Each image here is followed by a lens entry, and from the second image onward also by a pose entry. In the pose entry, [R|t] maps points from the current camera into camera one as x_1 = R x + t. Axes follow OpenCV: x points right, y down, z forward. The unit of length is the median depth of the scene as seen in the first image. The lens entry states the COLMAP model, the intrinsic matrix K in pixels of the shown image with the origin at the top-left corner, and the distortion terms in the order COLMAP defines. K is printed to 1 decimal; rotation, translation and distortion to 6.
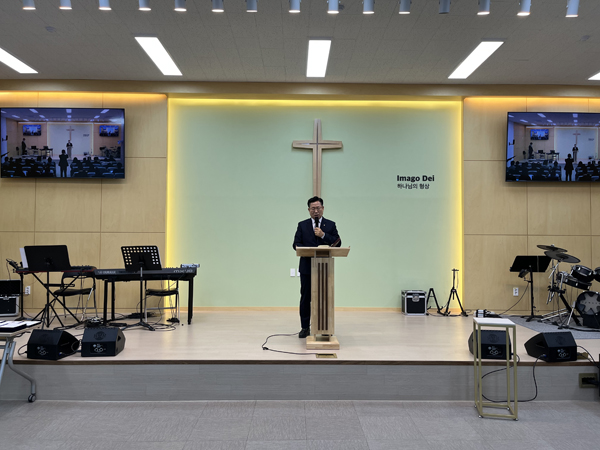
lens RADIAL K [[455.3, 0, 302.5], [0, 455.3, 221.5], [0, 0, 1]] dist [0.059454, -0.094860]
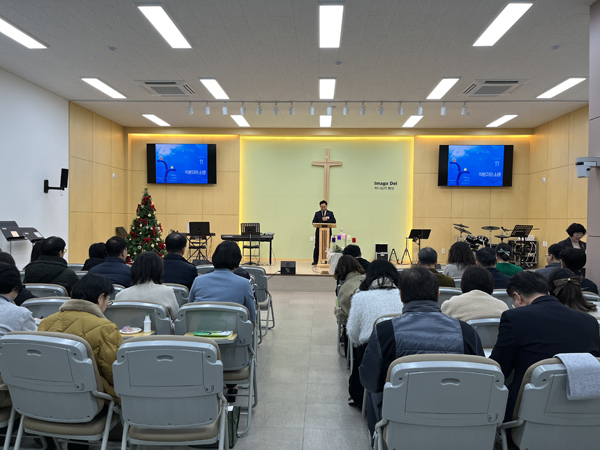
lens RADIAL K [[456.5, 0, 300.0], [0, 456.5, 225.0], [0, 0, 1]] dist [0.066778, -0.101007]
pose [[0.998479, 0.007479, -0.054627, 0.030304], [-0.004458, 0.998465, 0.055209, -0.037568], [0.054956, -0.054881, 0.996979, -0.775944]]
